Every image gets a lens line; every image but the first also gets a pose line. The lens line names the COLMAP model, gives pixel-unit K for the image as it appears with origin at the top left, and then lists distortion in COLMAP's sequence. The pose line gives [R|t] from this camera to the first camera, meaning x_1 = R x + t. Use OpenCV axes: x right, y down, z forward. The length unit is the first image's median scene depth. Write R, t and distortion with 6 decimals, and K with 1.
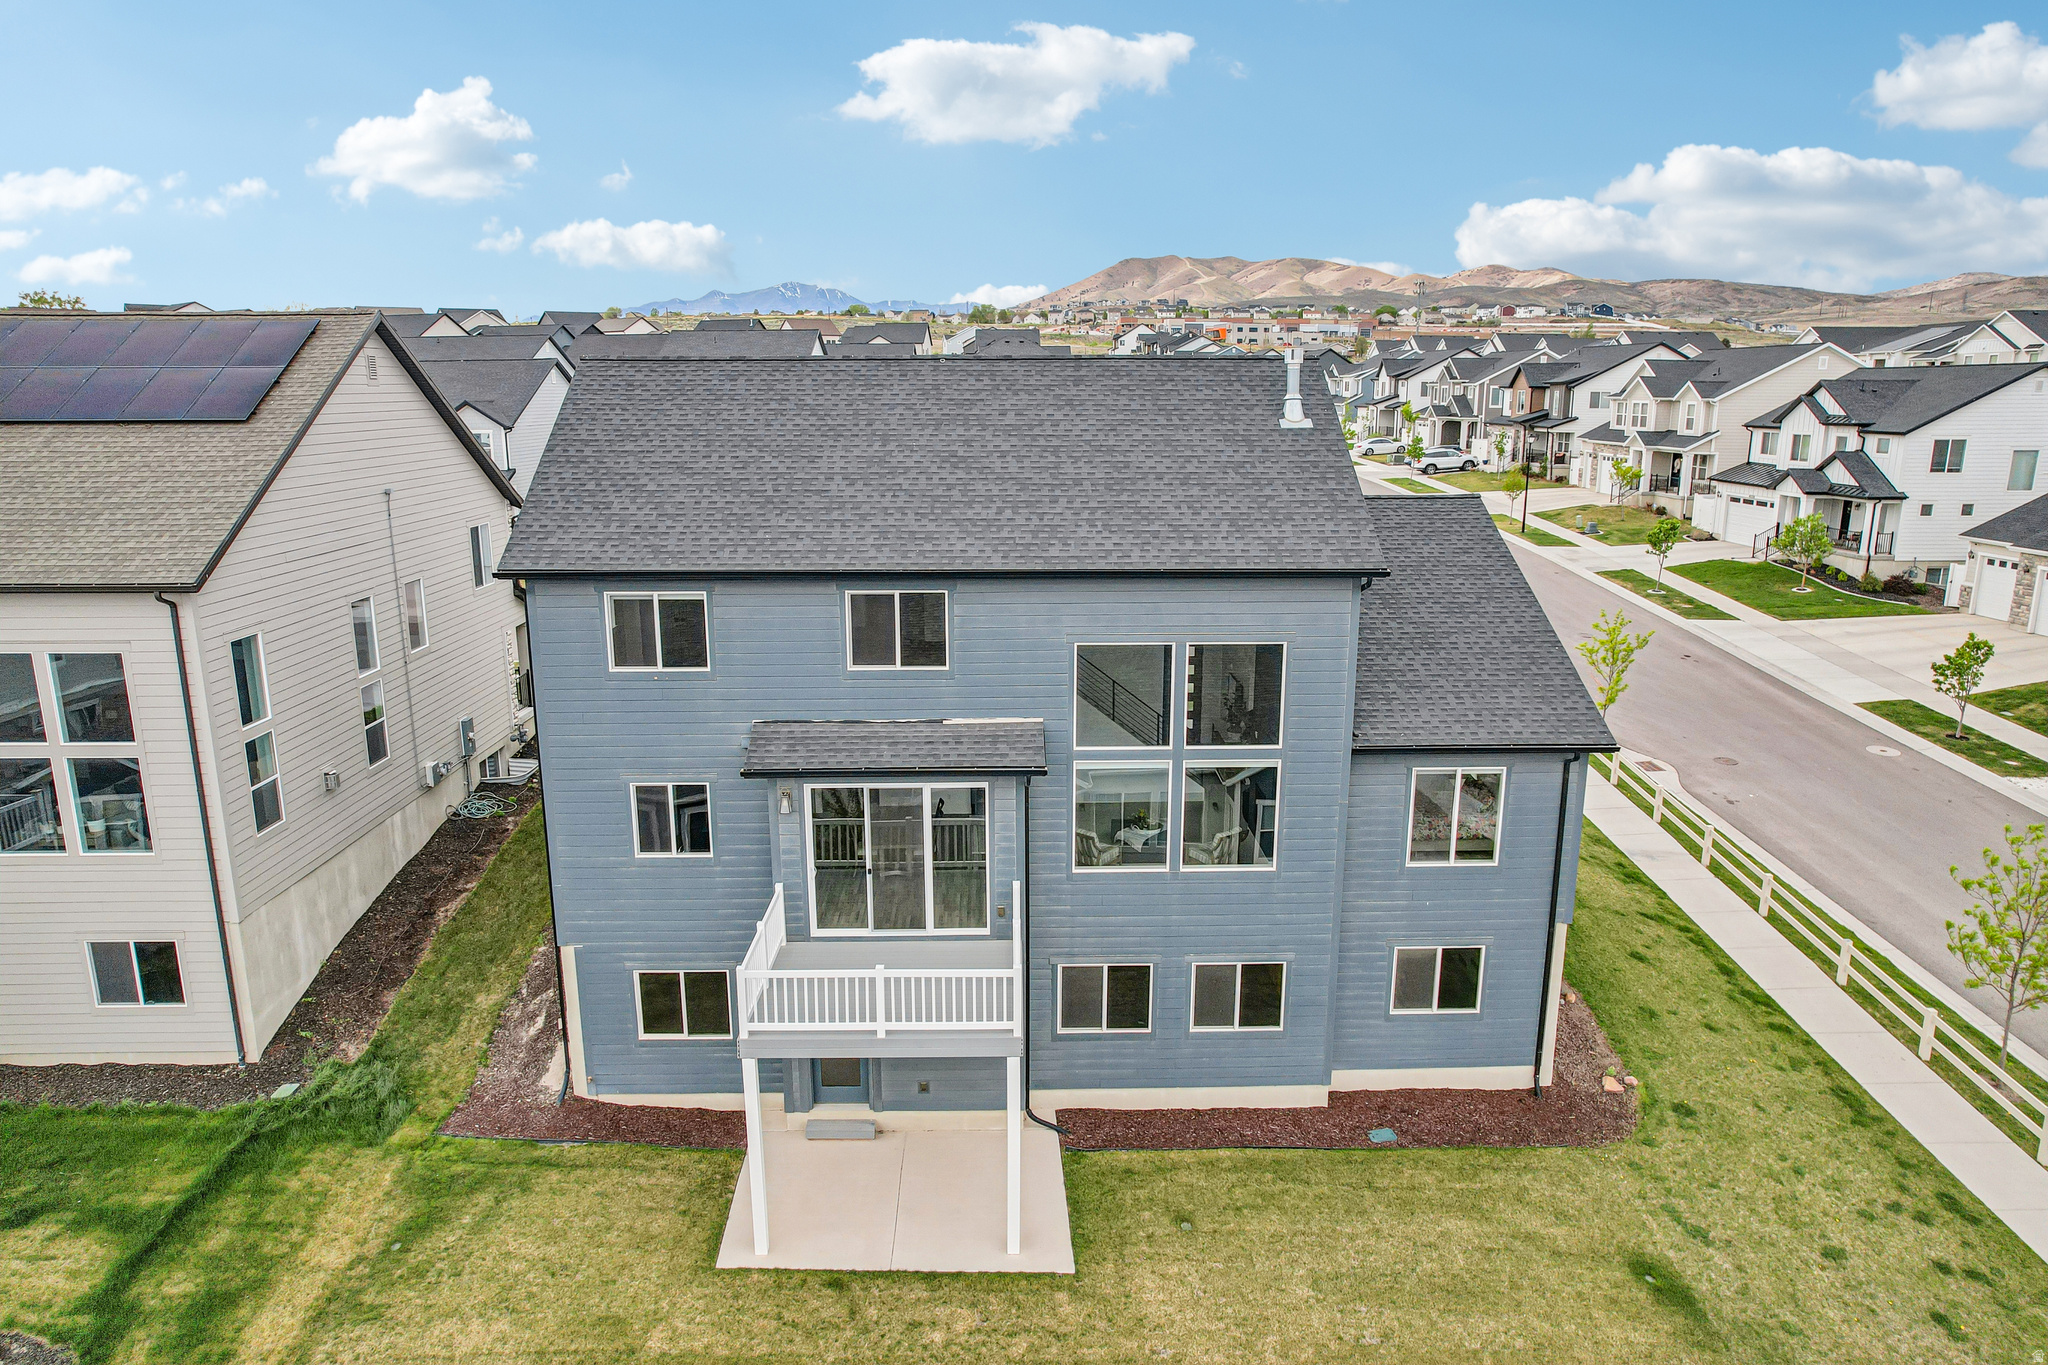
lens RADIAL K [[1317.2, 0, 1028.1], [0, 1317.2, 698.7], [0, 0, 1]] dist [-0.076908, 0.069964]
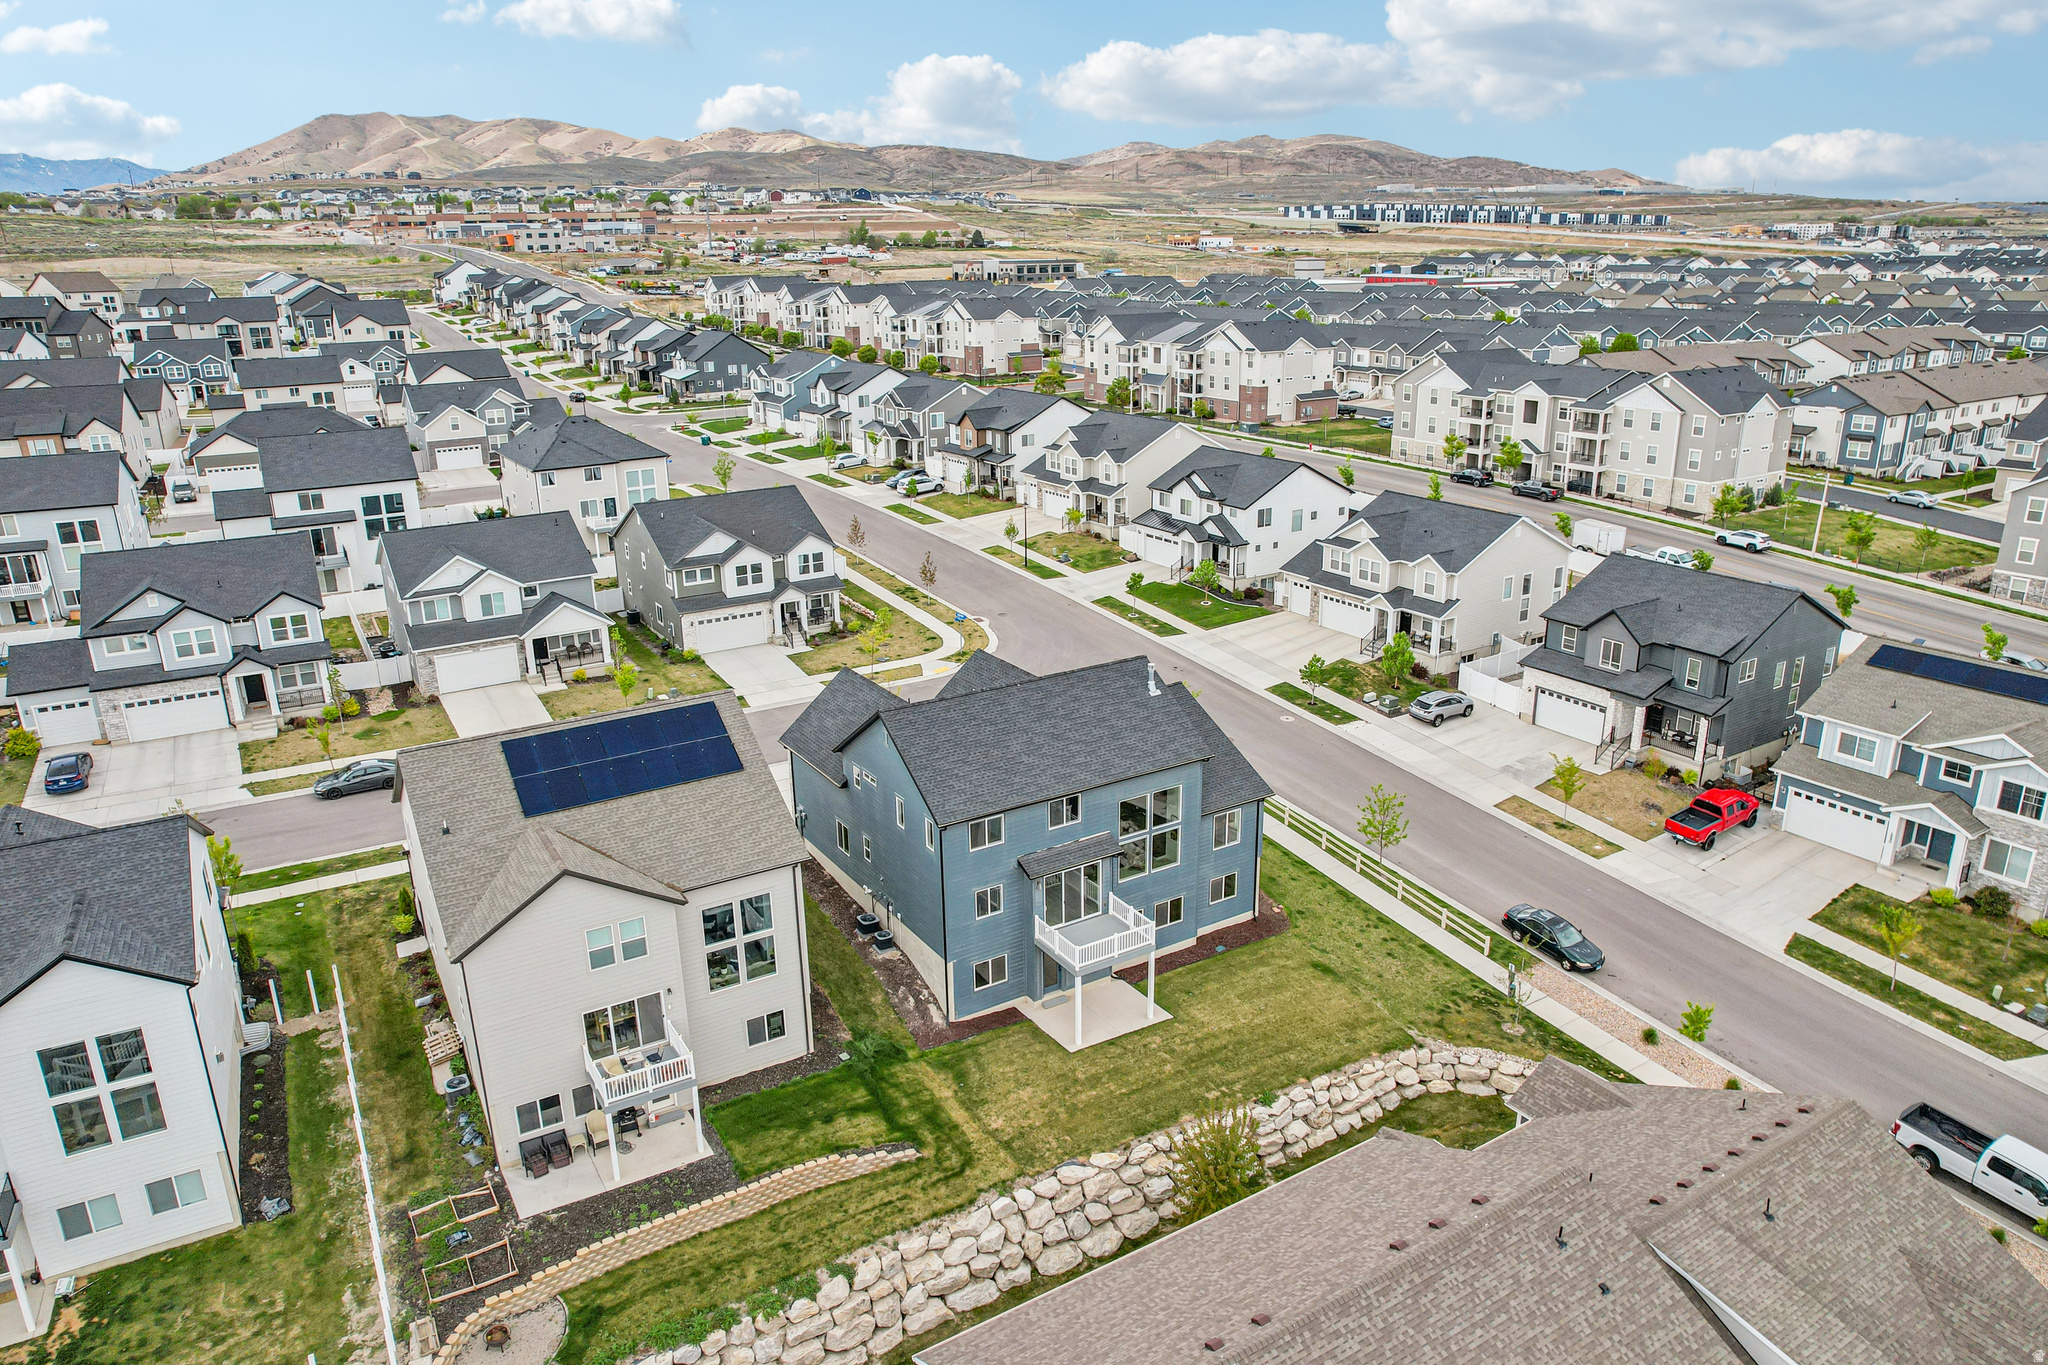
lens RADIAL K [[1317.2, 0, 1028.1], [0, 1317.2, 698.7], [0, 0, 1]] dist [-0.076908, 0.069964]
pose [[0.863429, -0.175193, 0.473073, -1.244956], [0.132435, 0.983588, 0.122538, -0.553138], [-0.486777, -0.043151, 0.872460, -1.145805]]
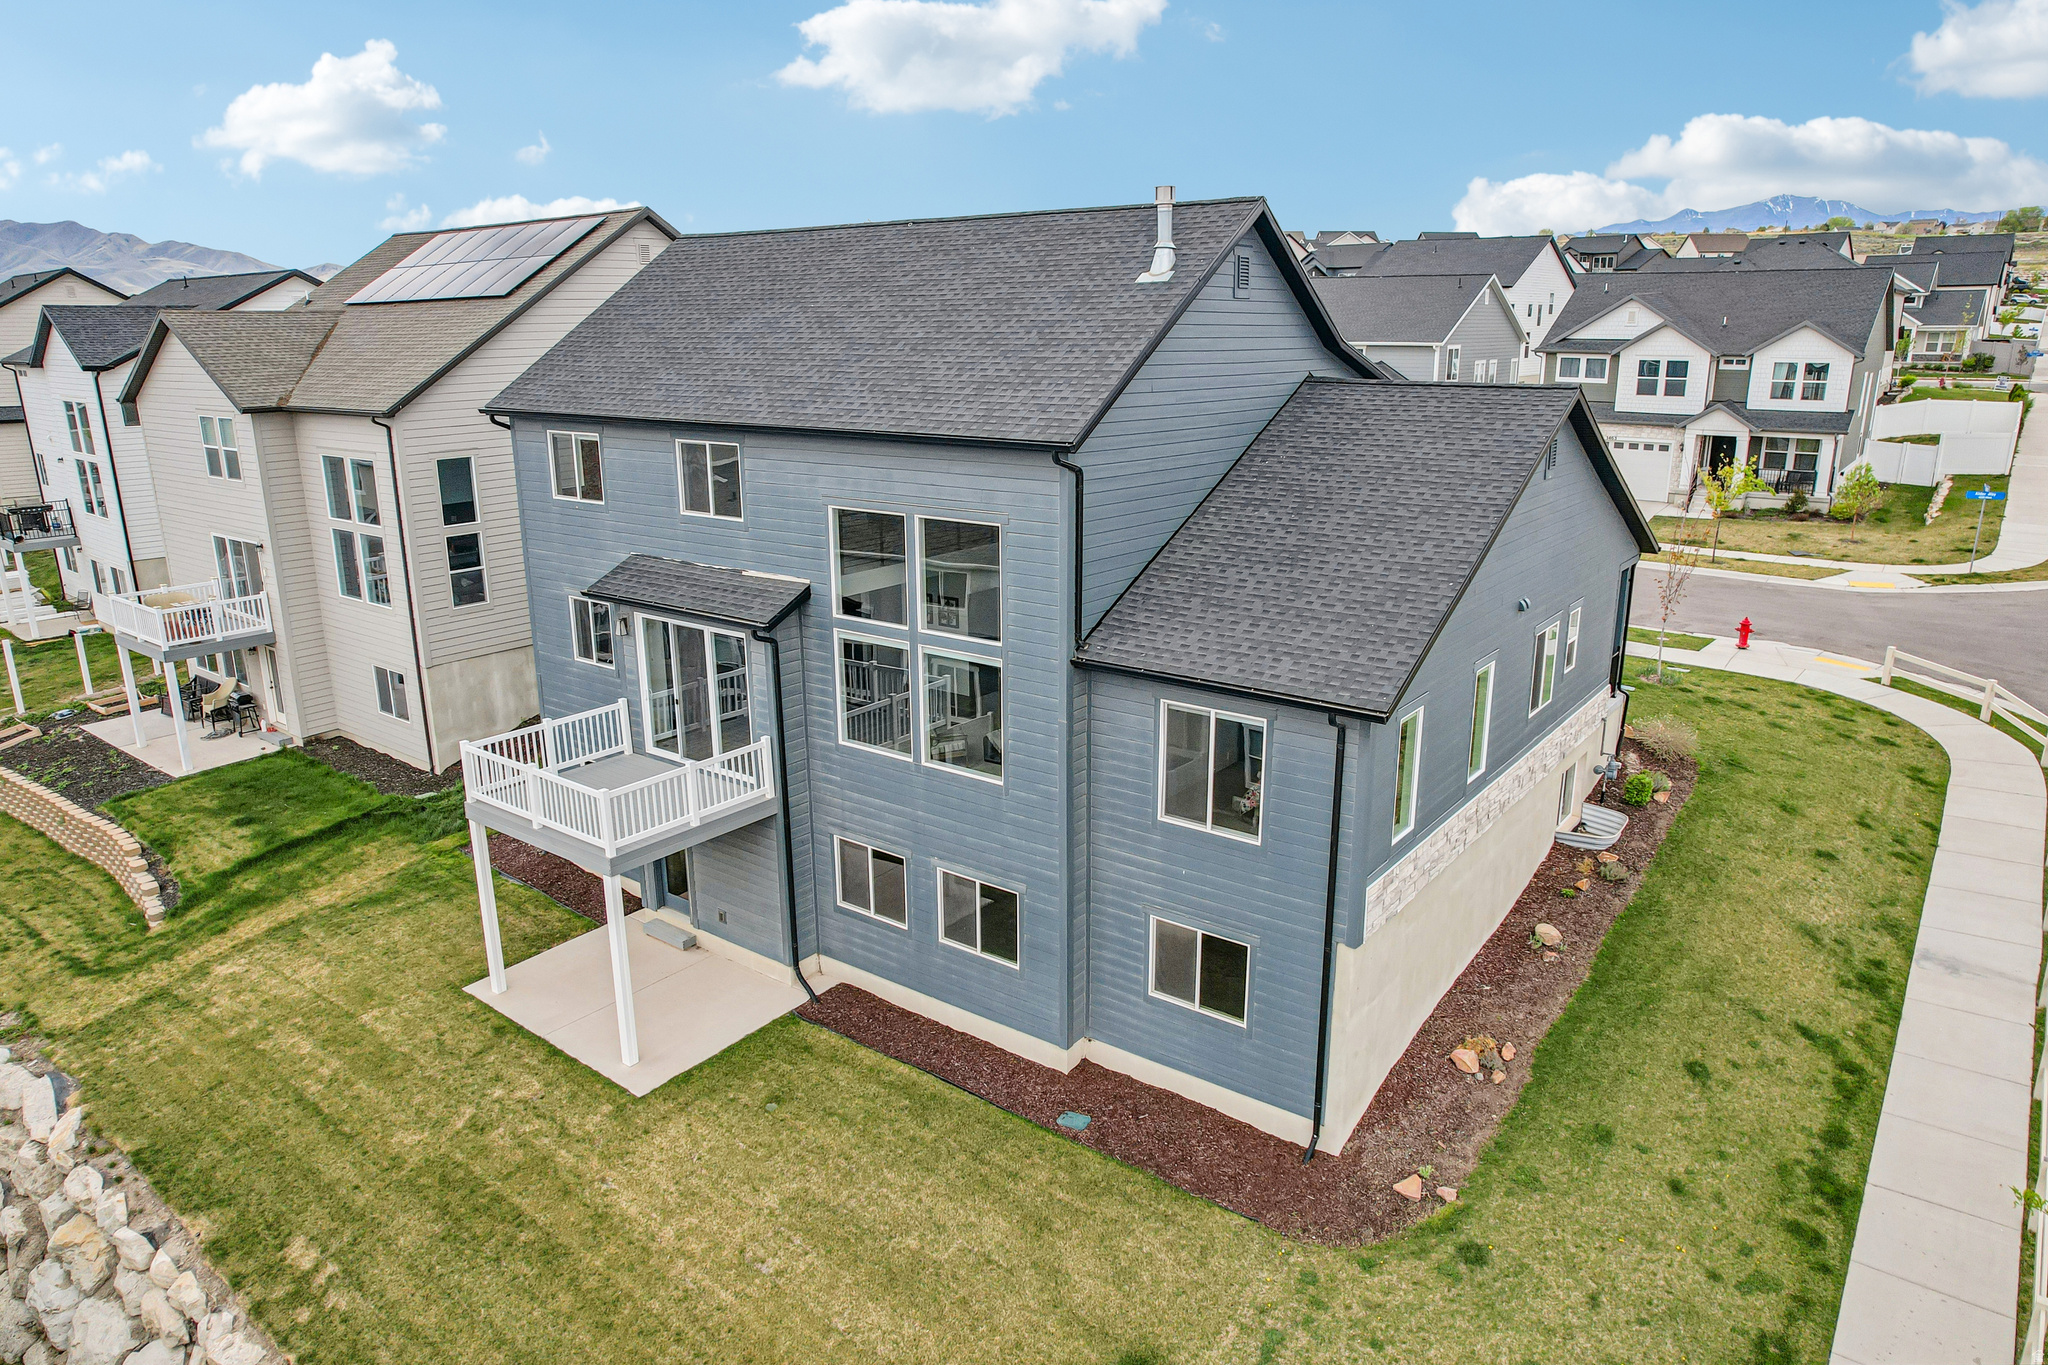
lens RADIAL K [[1317.2, 0, 1028.1], [0, 1317.2, 698.7], [0, 0, 1]] dist [-0.076908, 0.069964]
pose [[0.780677, 0.168367, -0.601827, 0.691321], [-0.138551, 0.985688, 0.096031, -0.013579], [0.609382, 0.008415, 0.792832, 0.291252]]
